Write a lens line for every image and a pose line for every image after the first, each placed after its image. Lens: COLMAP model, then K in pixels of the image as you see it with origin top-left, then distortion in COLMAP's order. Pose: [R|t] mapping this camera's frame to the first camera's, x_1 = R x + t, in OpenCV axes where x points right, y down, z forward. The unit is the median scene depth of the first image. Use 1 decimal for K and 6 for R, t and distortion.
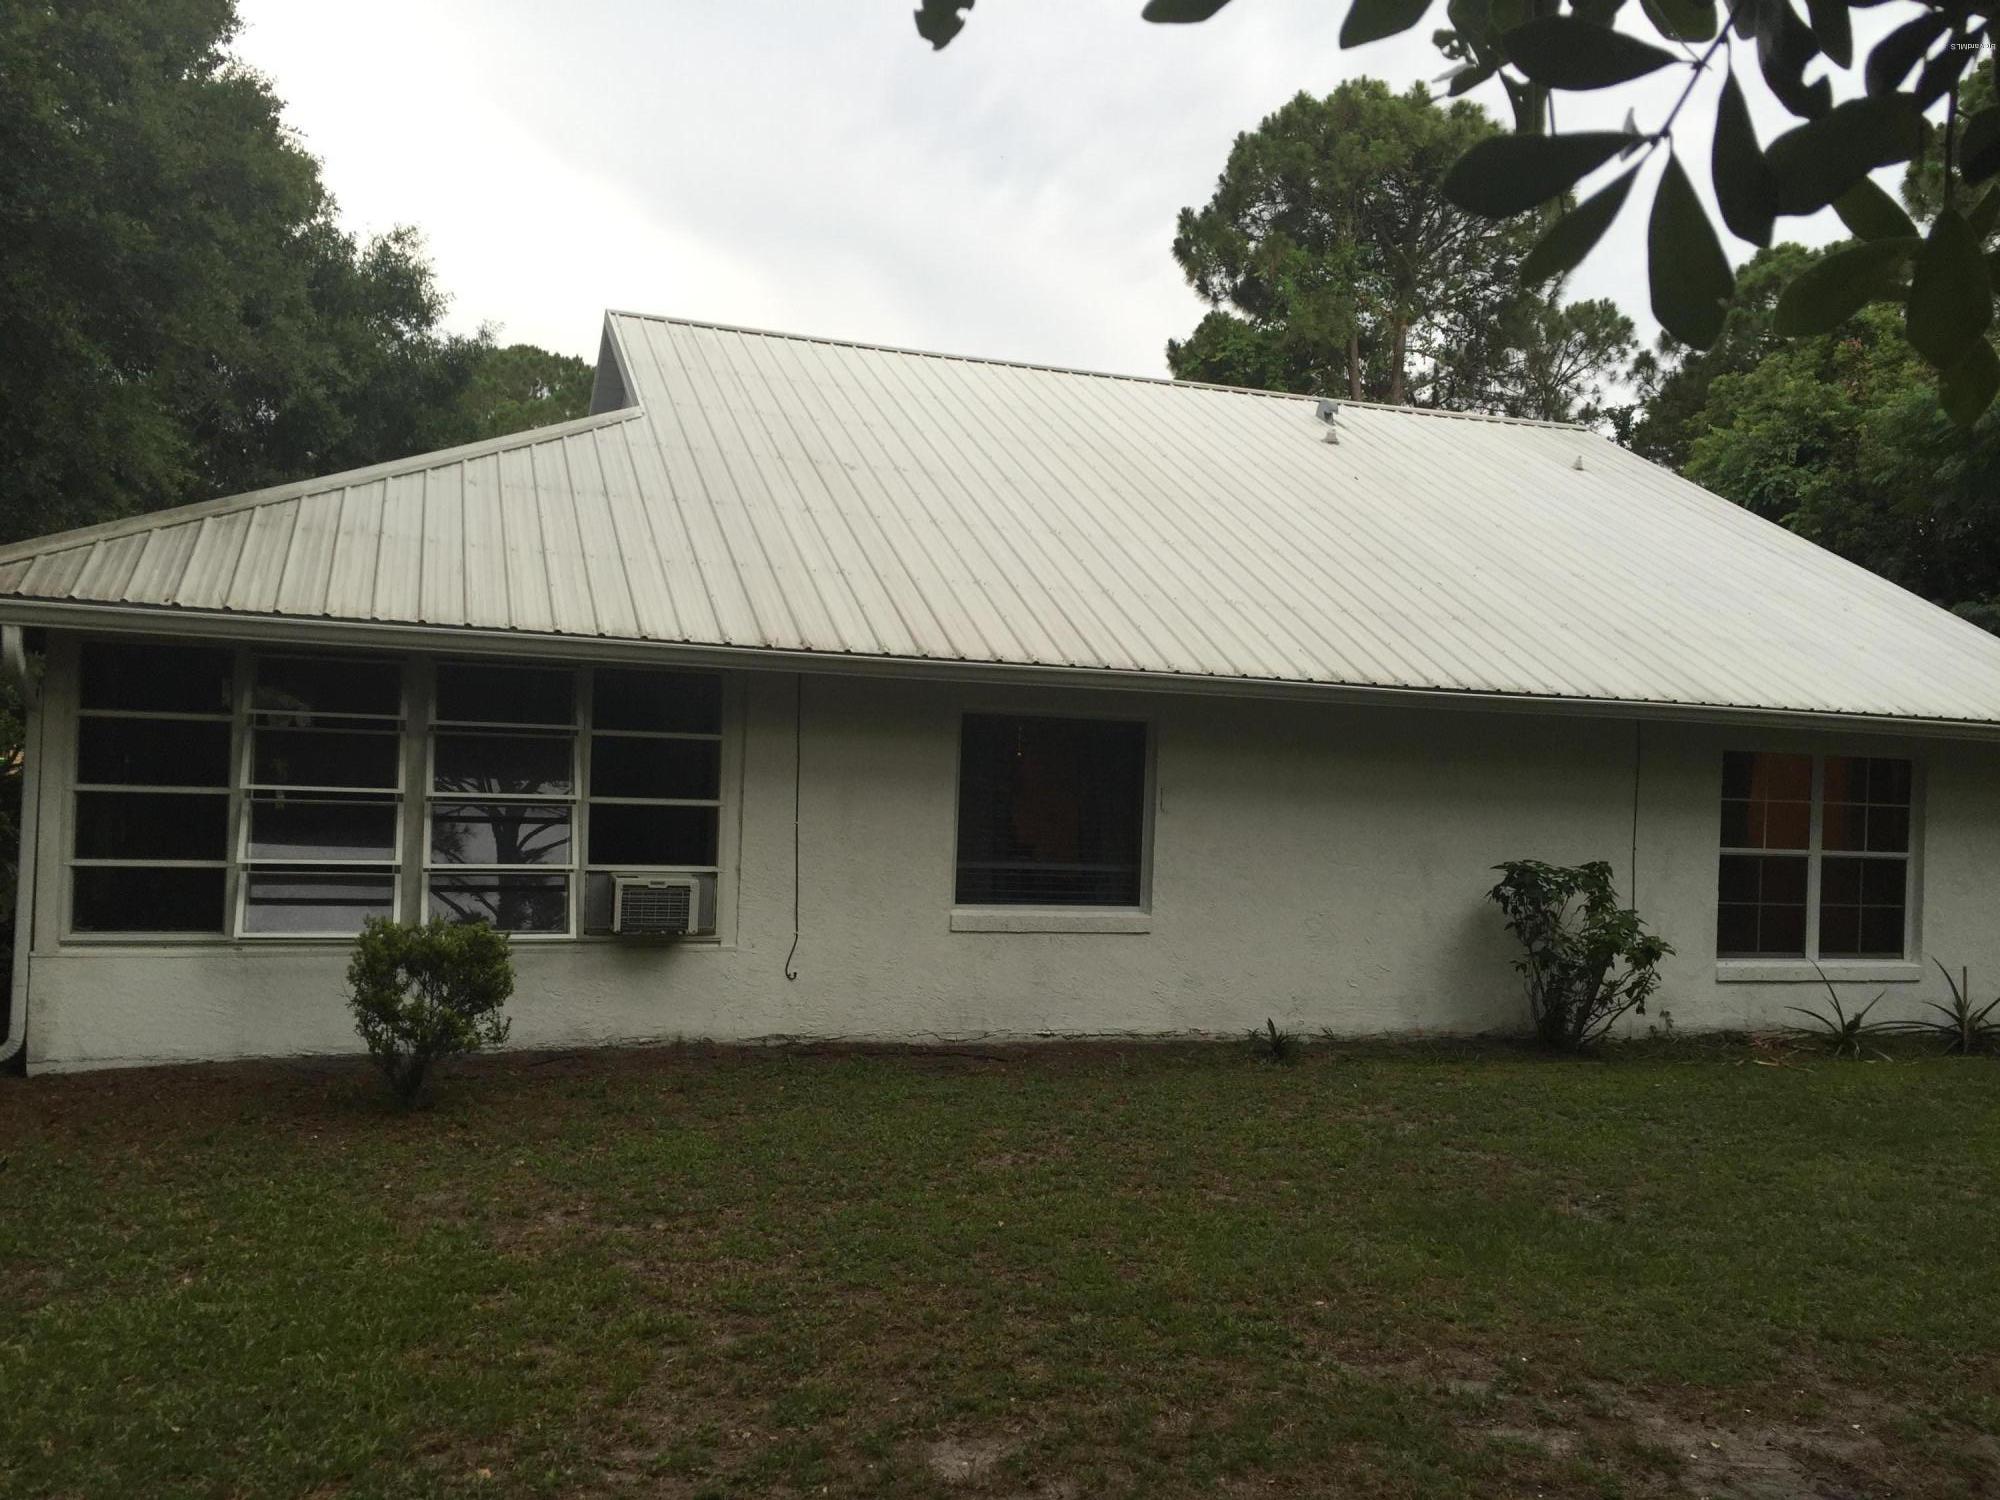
lens RADIAL K [[1701.6, 0, 1004.0], [0, 1701.6, 752.4], [0, 0, 1]] dist [0.083954, -0.114209]
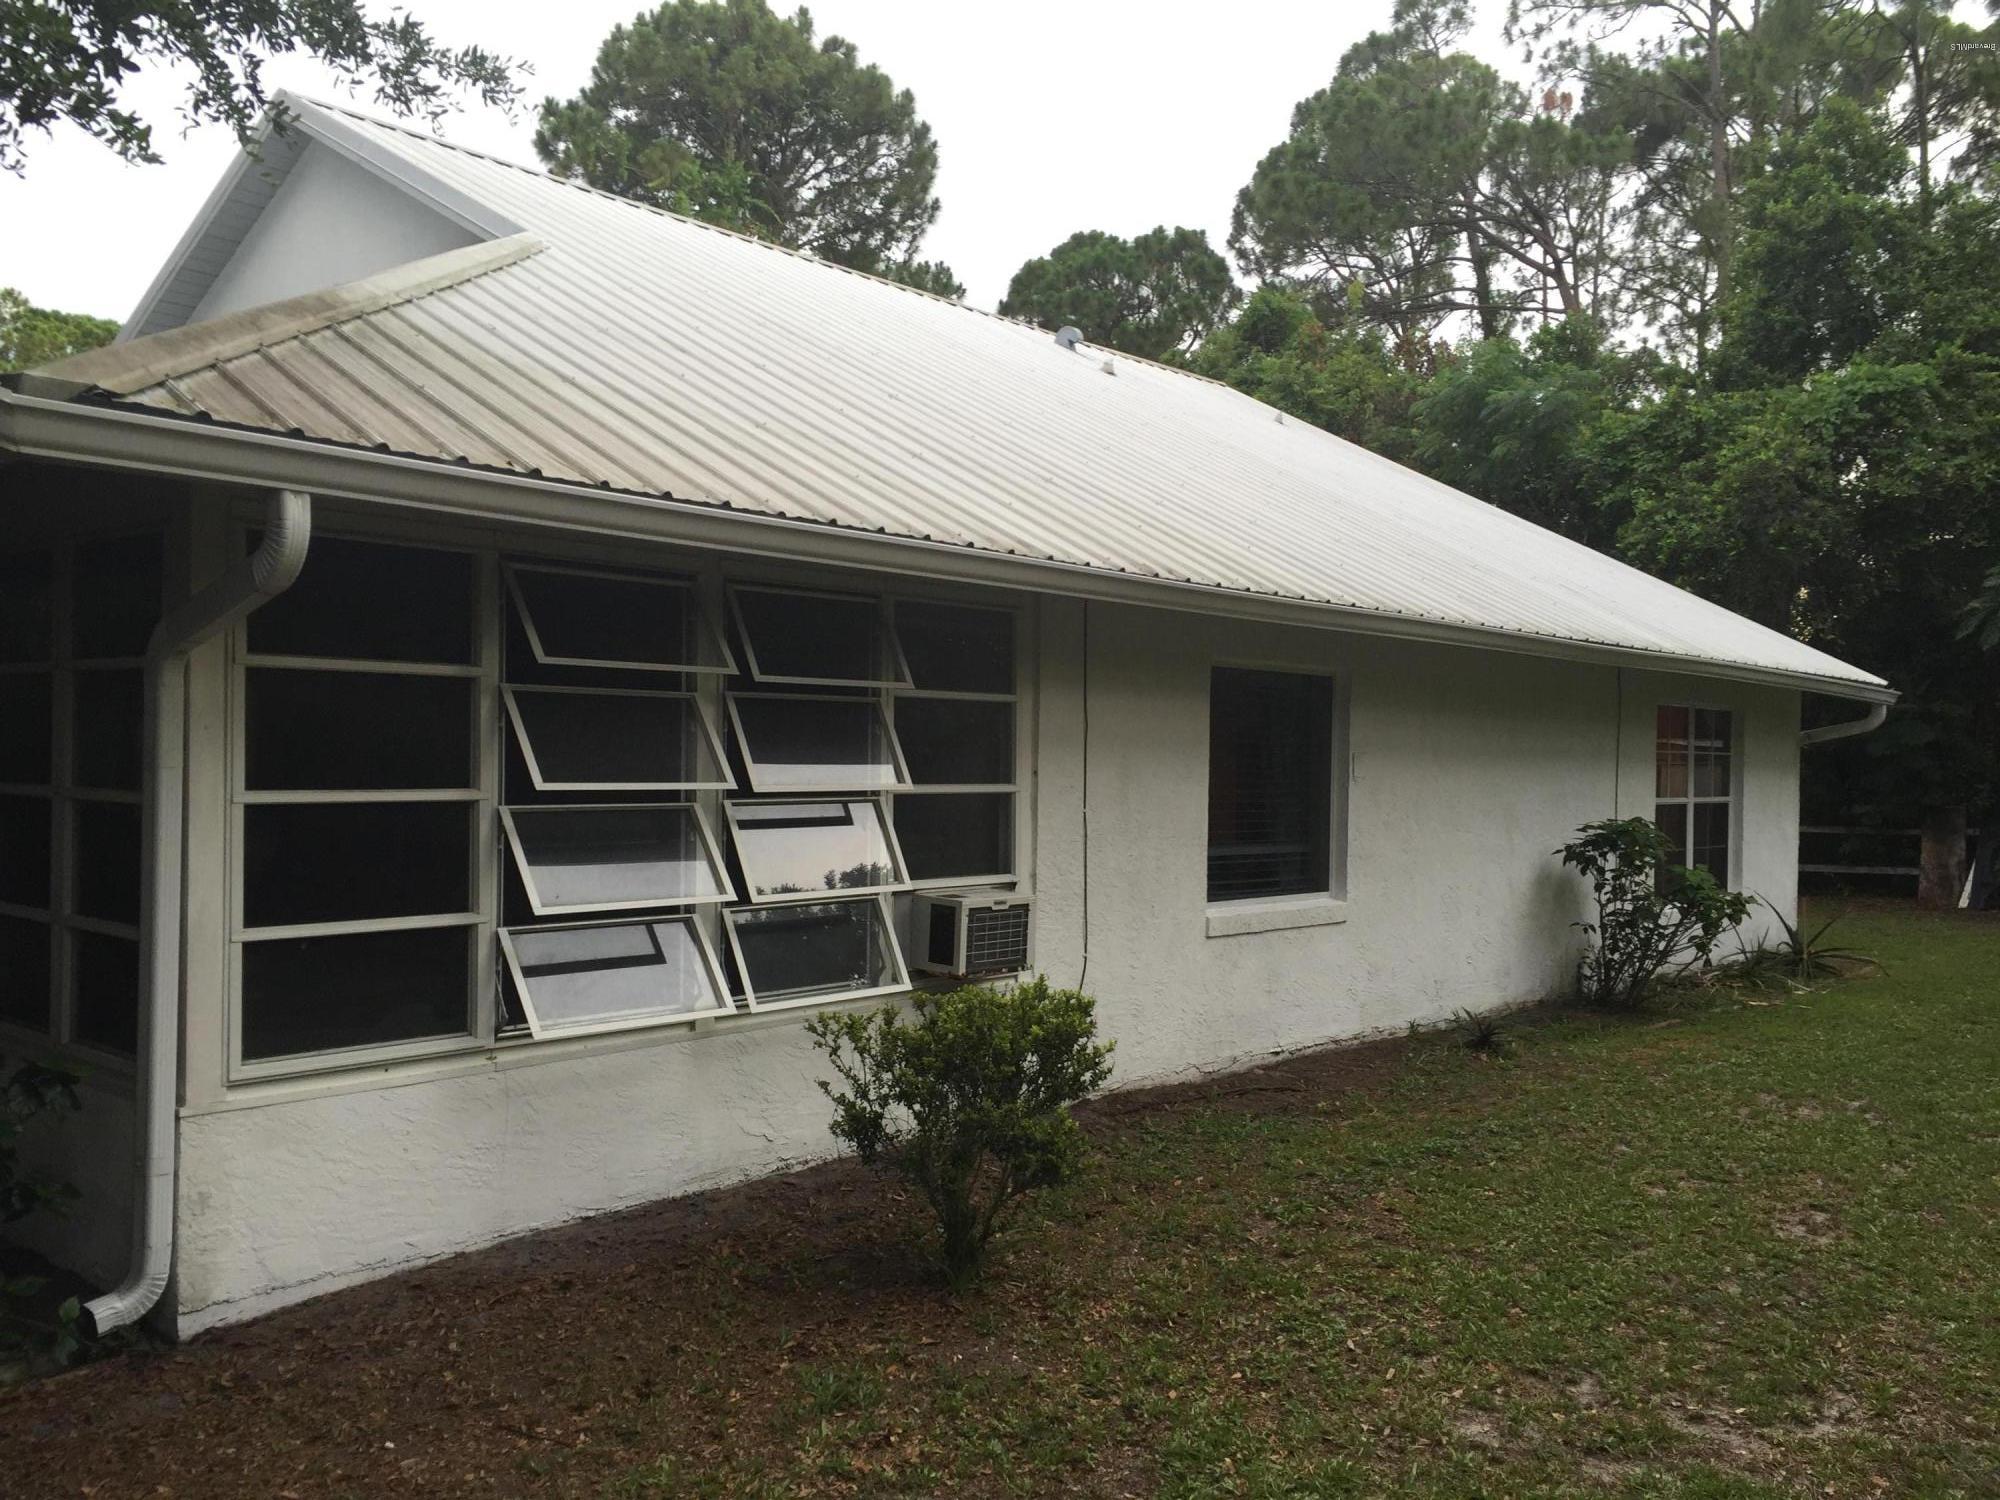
lens RADIAL K [[1701.6, 0, 1000.8], [0, 1701.6, 757.7], [0, 0, 1]] dist [0.083954, -0.114209]
pose [[0.870498, -0.023410, 0.491615, -0.530892], [0.008042, 0.999411, 0.033351, -0.007735], [-0.492107, -0.025078, 0.870174, 0.363737]]
